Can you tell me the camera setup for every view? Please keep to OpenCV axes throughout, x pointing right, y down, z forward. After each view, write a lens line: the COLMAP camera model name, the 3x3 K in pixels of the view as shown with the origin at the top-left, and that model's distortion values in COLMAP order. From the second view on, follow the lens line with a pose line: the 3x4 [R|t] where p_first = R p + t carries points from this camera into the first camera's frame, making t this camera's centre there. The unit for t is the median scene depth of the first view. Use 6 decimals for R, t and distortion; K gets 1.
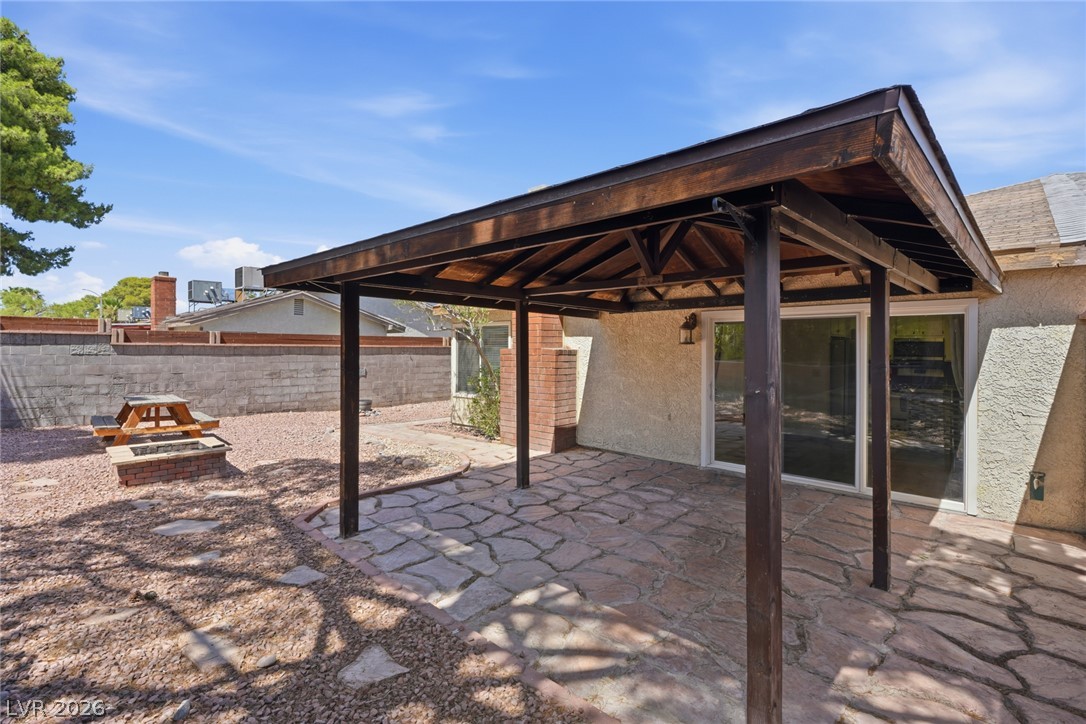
lens RADIAL K [[491.2, 0, 542.8], [0, 491.2, 356.4], [0, 0, 1]] dist [-0.002754, 0.000381]
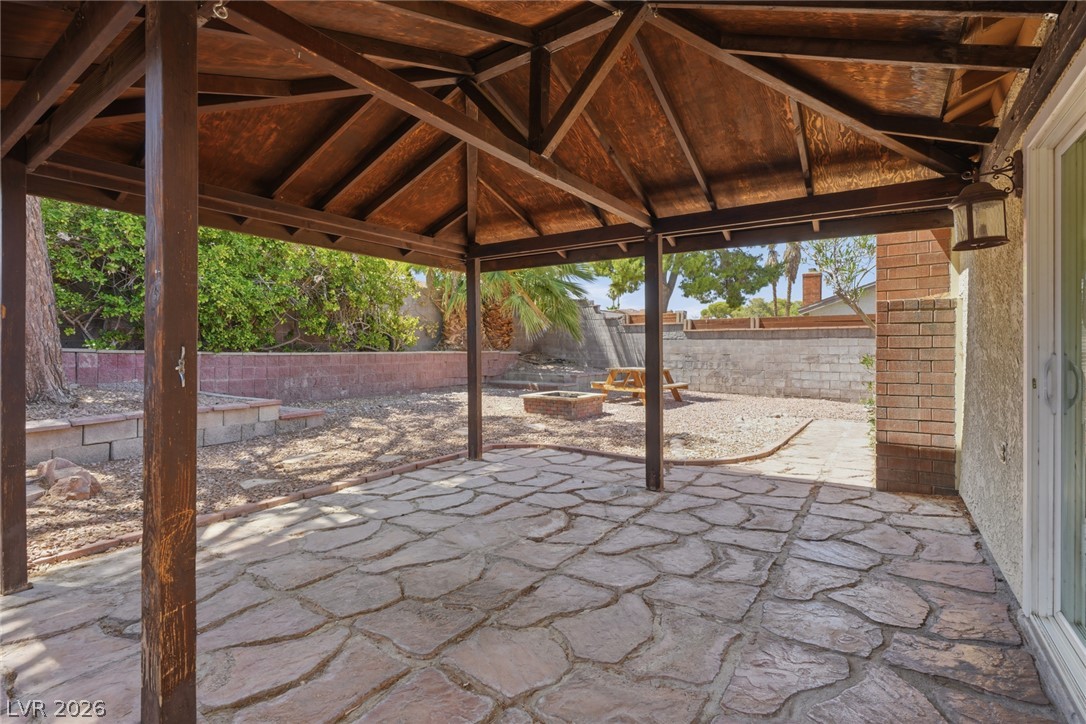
lens RADIAL K [[491.2, 0, 543.6], [0, 491.2, 354.4], [0, 0, 1]] dist [-0.002754, 0.000381]
pose [[0.174696, 0.008145, -0.984589, 0.337587], [-0.010882, 0.999921, 0.006342, 0.031474], [0.984562, 0.009606, 0.174771, 0.363088]]
